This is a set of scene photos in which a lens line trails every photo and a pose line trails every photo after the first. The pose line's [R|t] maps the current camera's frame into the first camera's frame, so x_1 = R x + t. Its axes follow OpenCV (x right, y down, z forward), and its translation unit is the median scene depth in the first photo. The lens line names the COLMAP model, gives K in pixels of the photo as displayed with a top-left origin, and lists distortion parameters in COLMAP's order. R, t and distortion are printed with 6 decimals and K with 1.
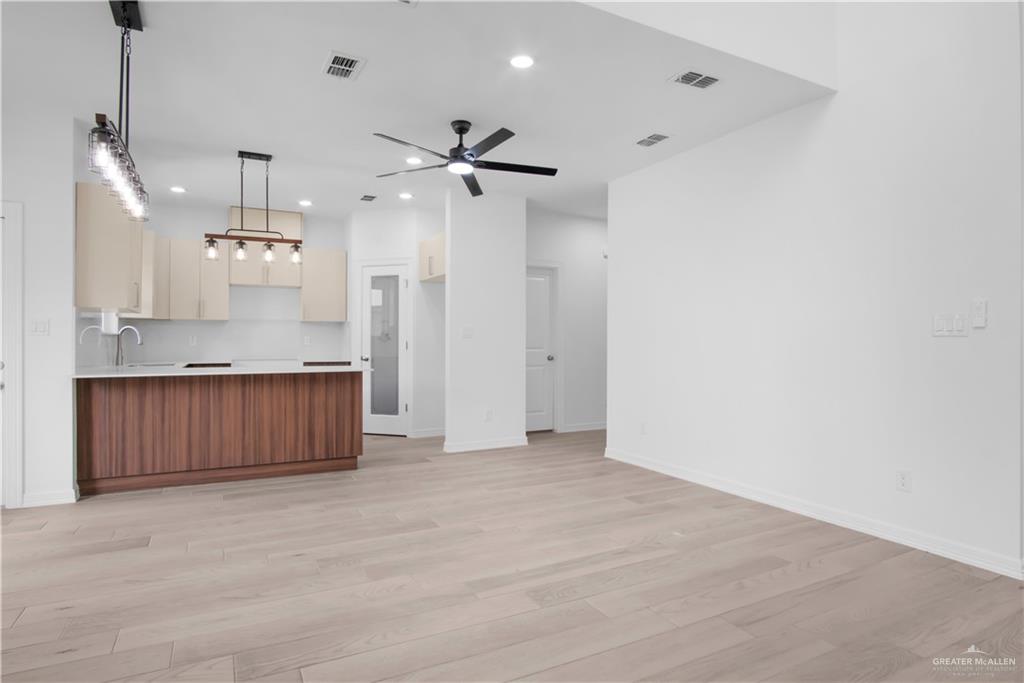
lens RADIAL K [[572.4, 0, 512.0], [0, 572.4, 341.5], [0, 0, 1]] dist [-0.033612, 0.000264]
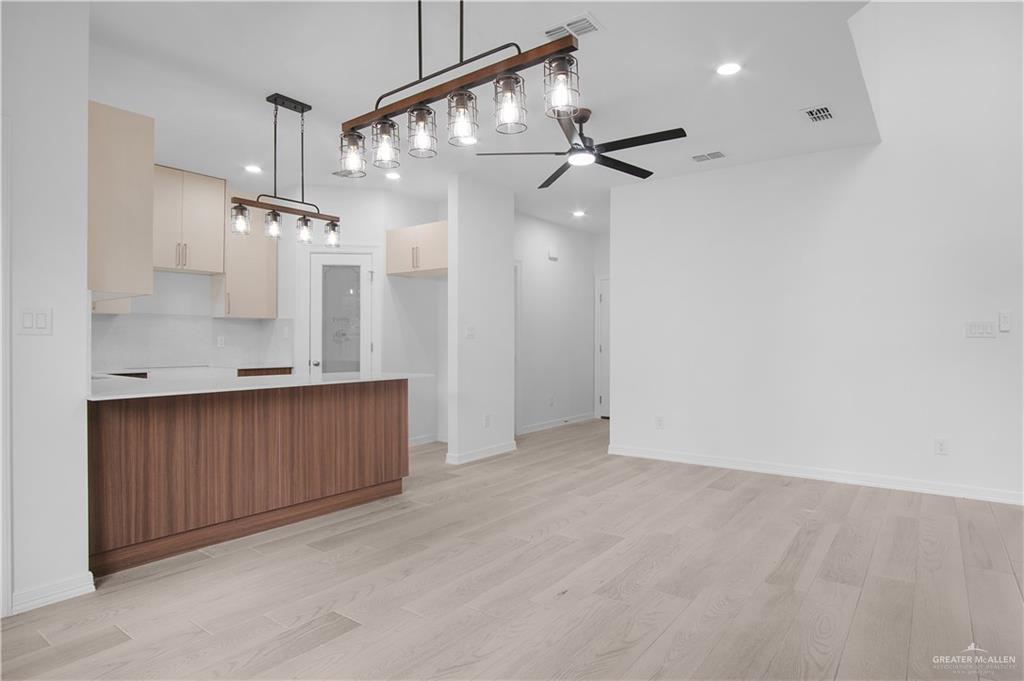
lens RADIAL K [[576.1, 0, 528.8], [0, 576.1, 342.3], [0, 0, 1]] dist [-0.041029, -0.000582]
pose [[0.896662, -0.003092, 0.442705, -0.510572], [0.002614, 0.999995, 0.001691, -0.001657], [-0.442708, -0.000359, 0.896666, 0.160925]]
